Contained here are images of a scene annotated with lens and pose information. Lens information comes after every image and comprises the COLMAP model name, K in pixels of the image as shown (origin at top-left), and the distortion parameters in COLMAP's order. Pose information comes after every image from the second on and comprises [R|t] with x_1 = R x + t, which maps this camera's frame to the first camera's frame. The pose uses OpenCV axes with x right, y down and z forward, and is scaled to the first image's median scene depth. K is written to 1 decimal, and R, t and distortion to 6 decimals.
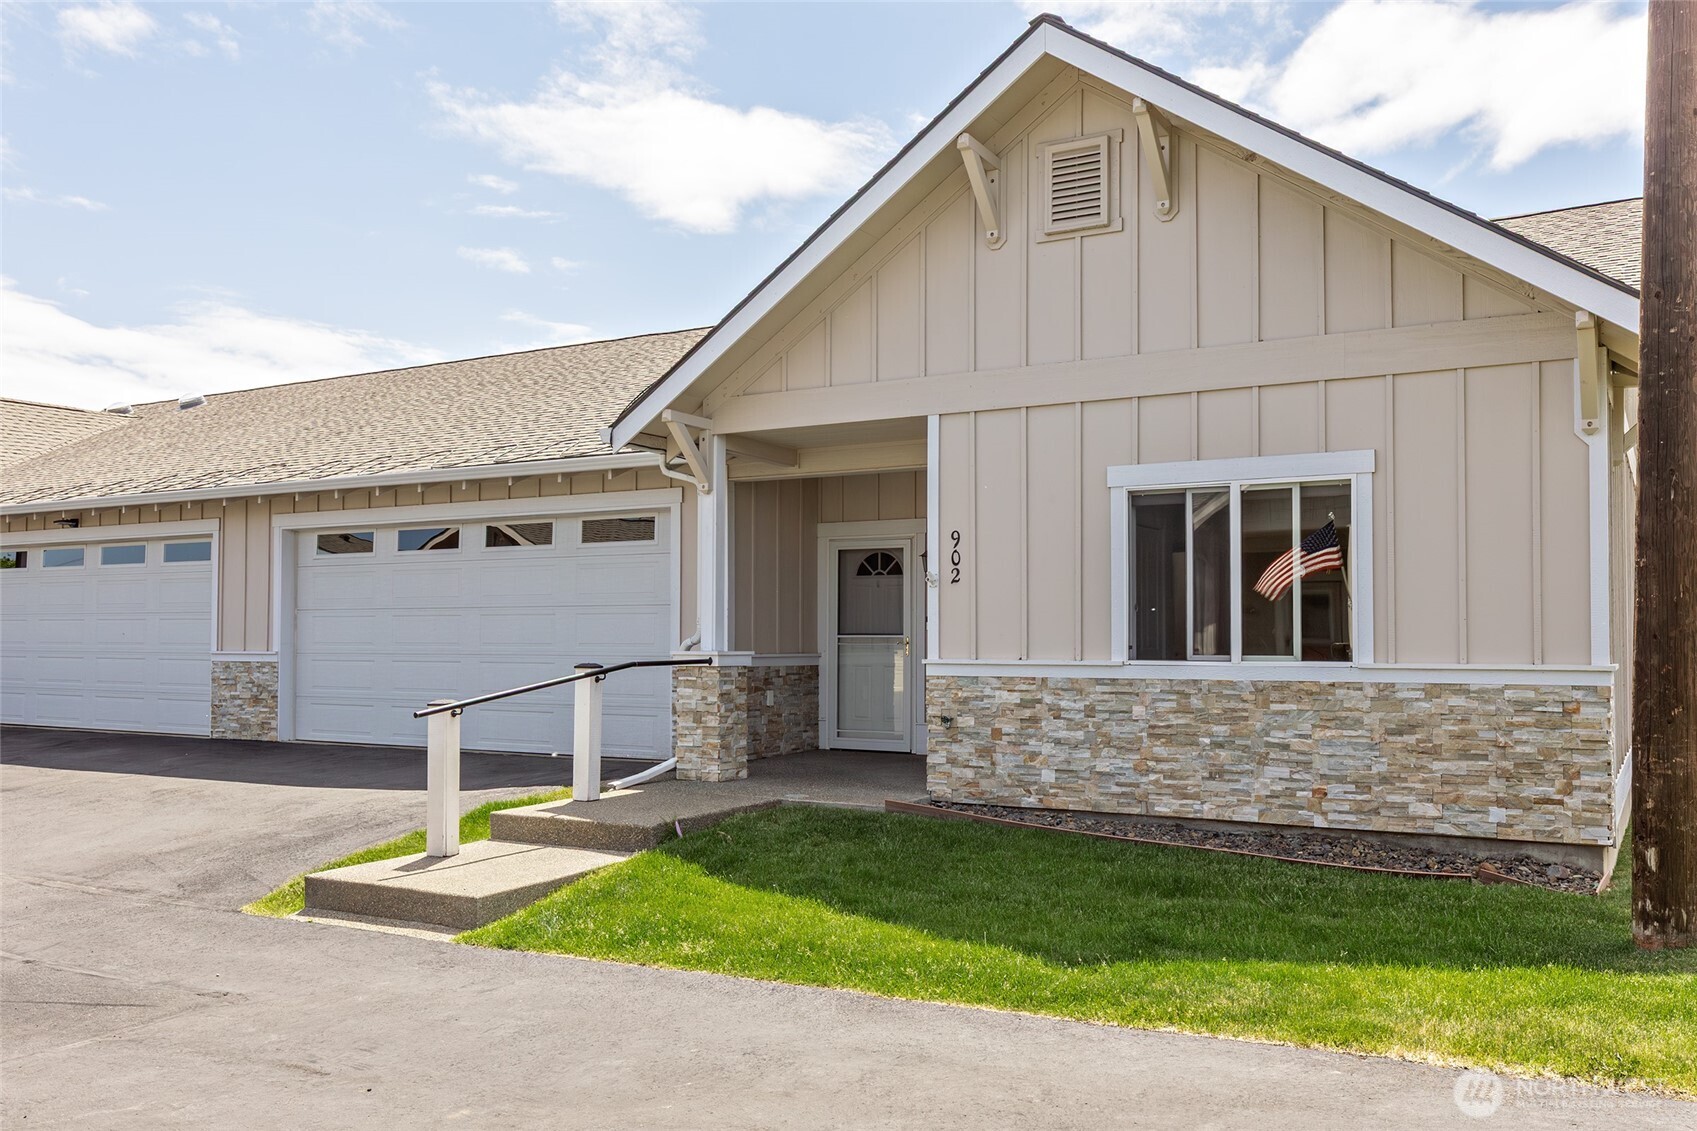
lens RADIAL K [[1407.0, 0, 848.5], [0, 1407.0, 565.5], [0, 0, 1]] dist [0.004092, 0.003073]
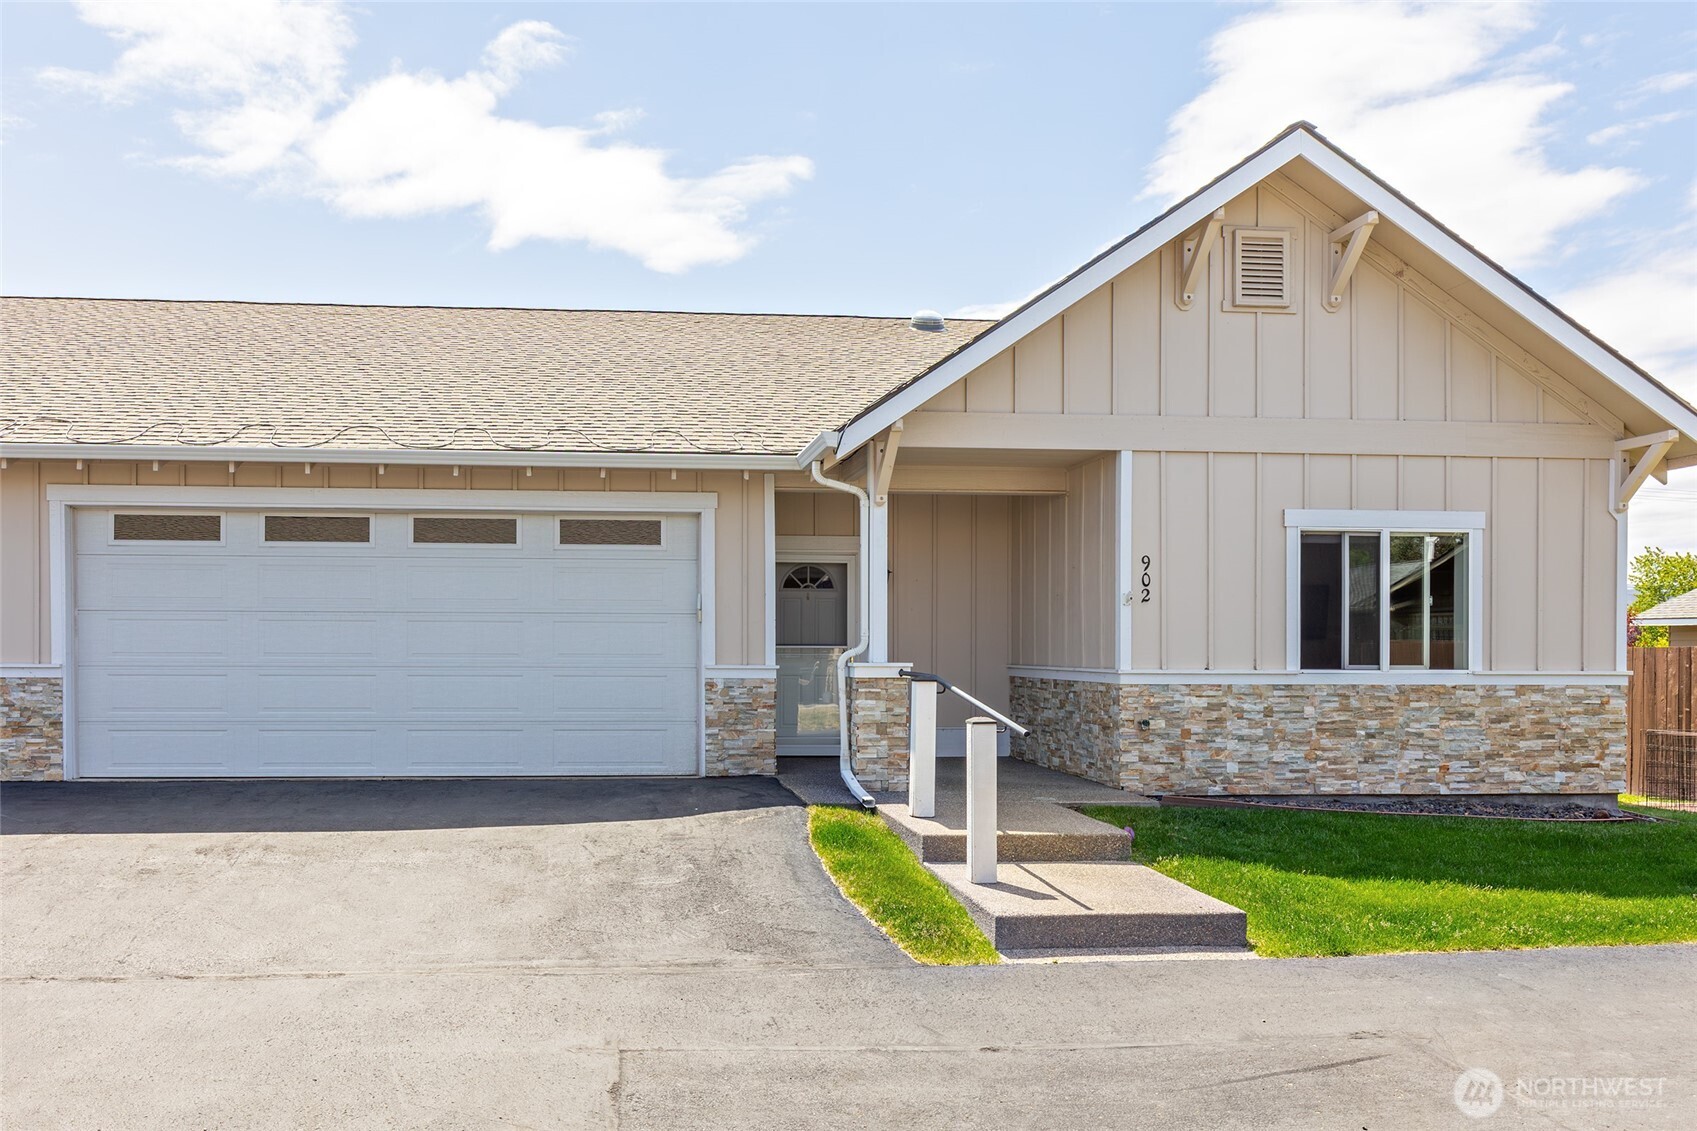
lens RADIAL K [[1270.3, 0, 848.6], [0, 1270.3, 628.7], [0, 0, 1]] dist [0.000170, 0.001010]
pose [[0.821085, 0.011479, 0.570690, -0.768252], [-0.033270, 0.999060, 0.027772, 0.014623], [-0.569835, -0.041790, 0.820696, 0.326534]]
